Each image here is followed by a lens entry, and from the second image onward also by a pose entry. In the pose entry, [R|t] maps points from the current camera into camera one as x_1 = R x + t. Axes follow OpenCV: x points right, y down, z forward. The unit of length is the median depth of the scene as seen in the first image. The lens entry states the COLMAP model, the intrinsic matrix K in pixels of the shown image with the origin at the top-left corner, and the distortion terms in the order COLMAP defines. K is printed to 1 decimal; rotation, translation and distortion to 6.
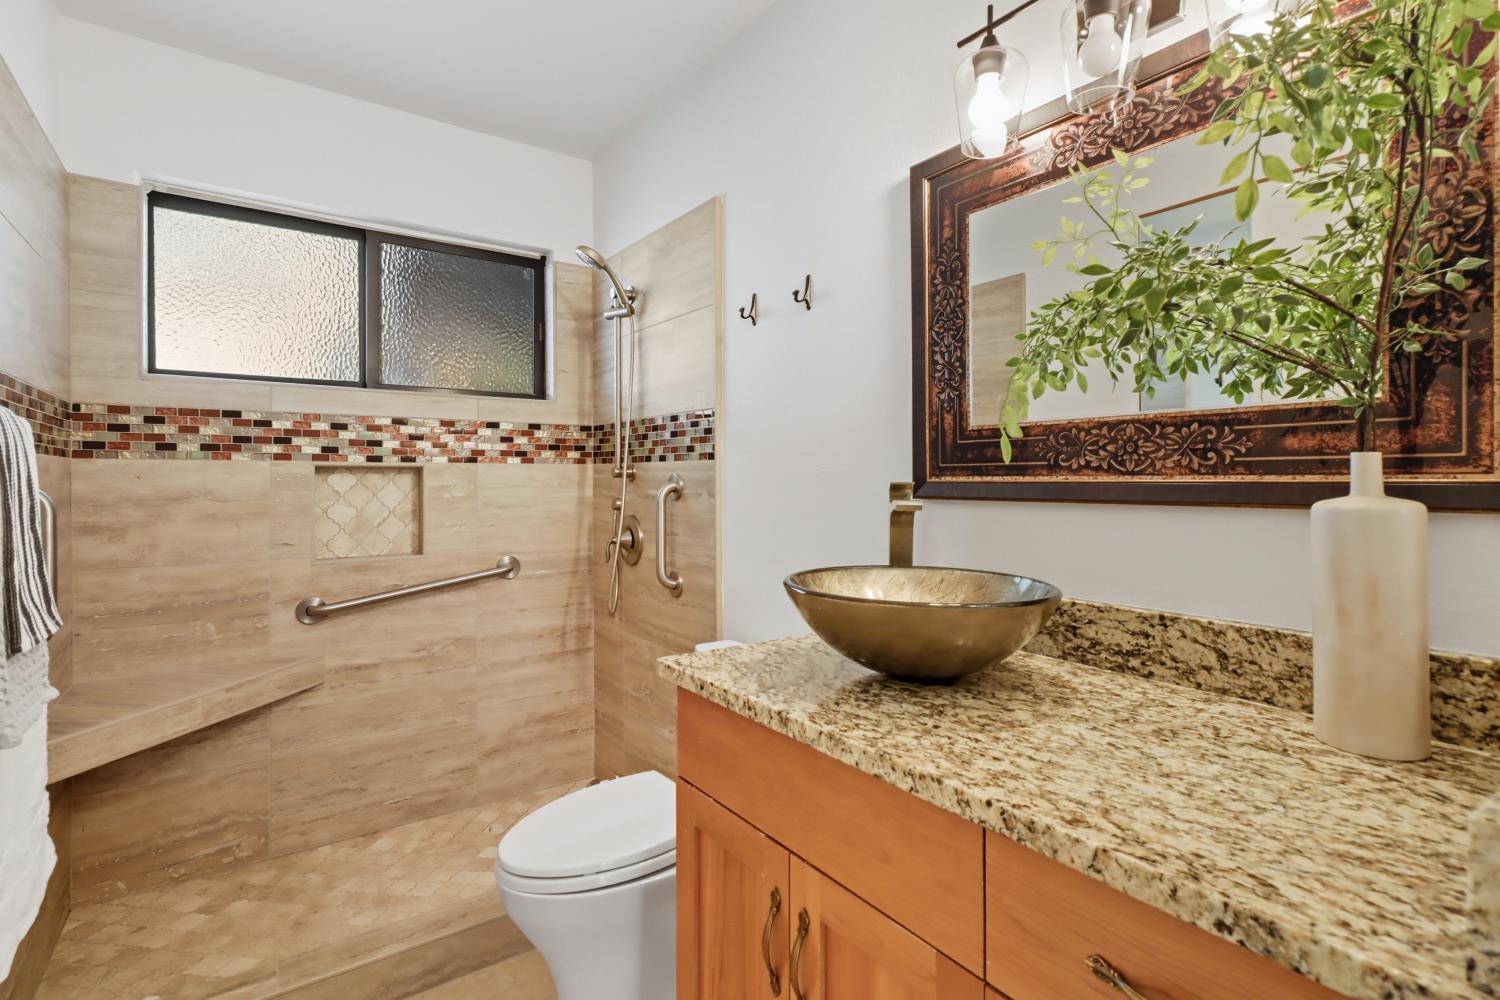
lens RADIAL K [[718.2, 0, 749.7], [0, 718.2, 489.7], [0, 0, 1]] dist [0.013822, -0.004629]
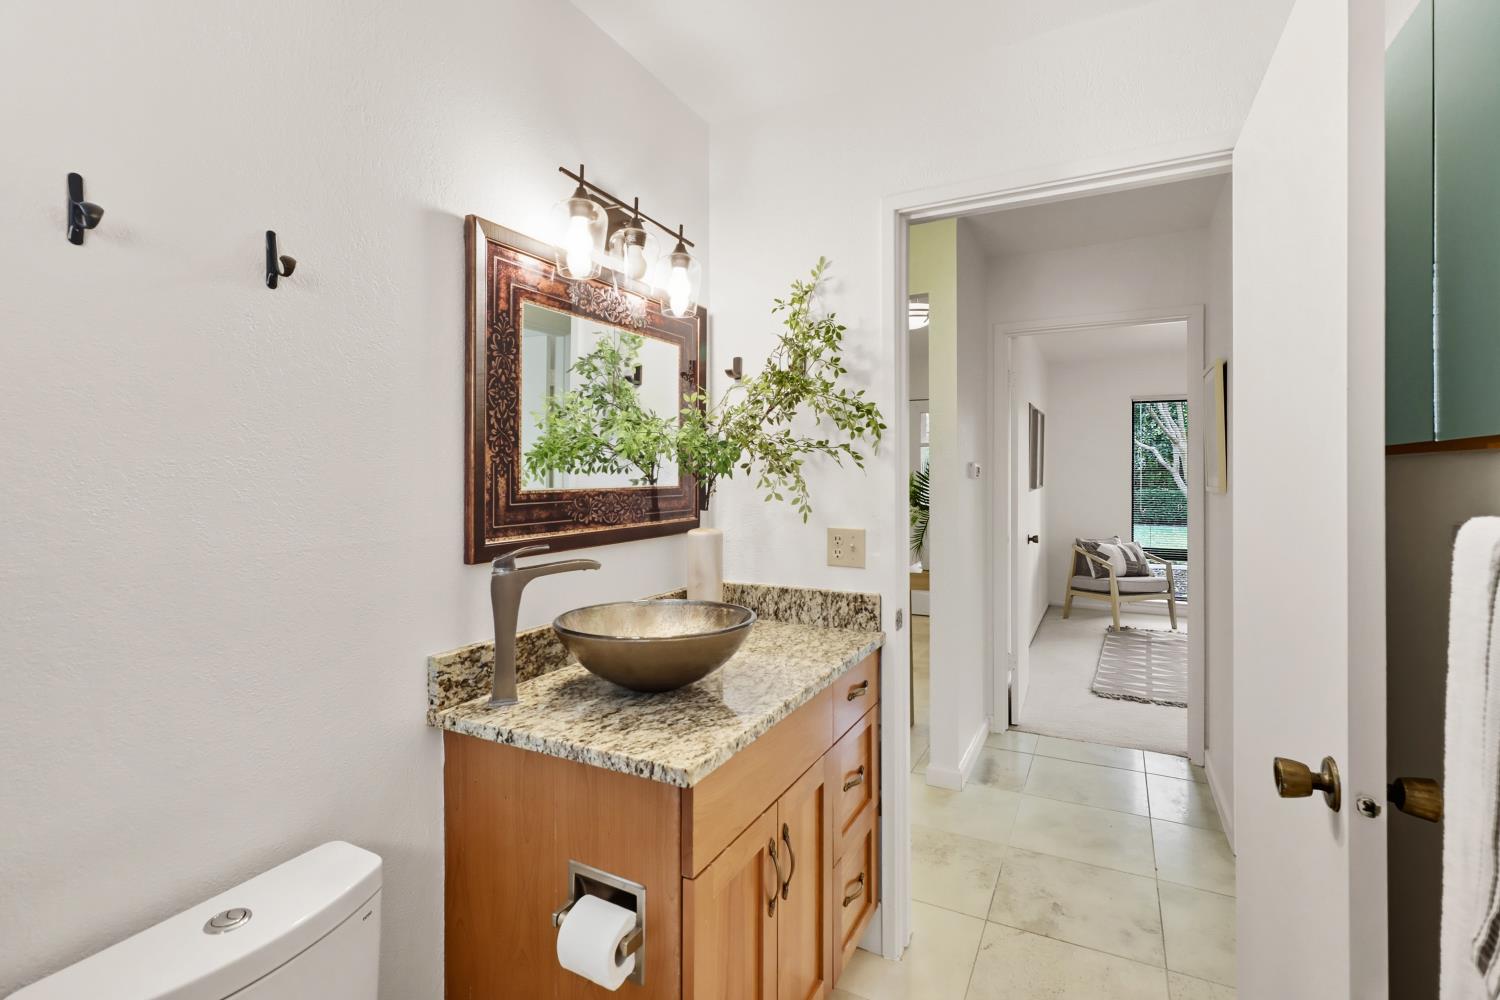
lens RADIAL K [[718.2, 0, 747.8], [0, 718.2, 487.8], [0, 0, 1]] dist [0.013822, -0.004629]
pose [[-0.457132, -0.021171, 0.889147, -0.836037], [0.011863, 0.999483, 0.029897, -0.120559], [-0.889320, 0.024214, -0.456644, 1.185770]]
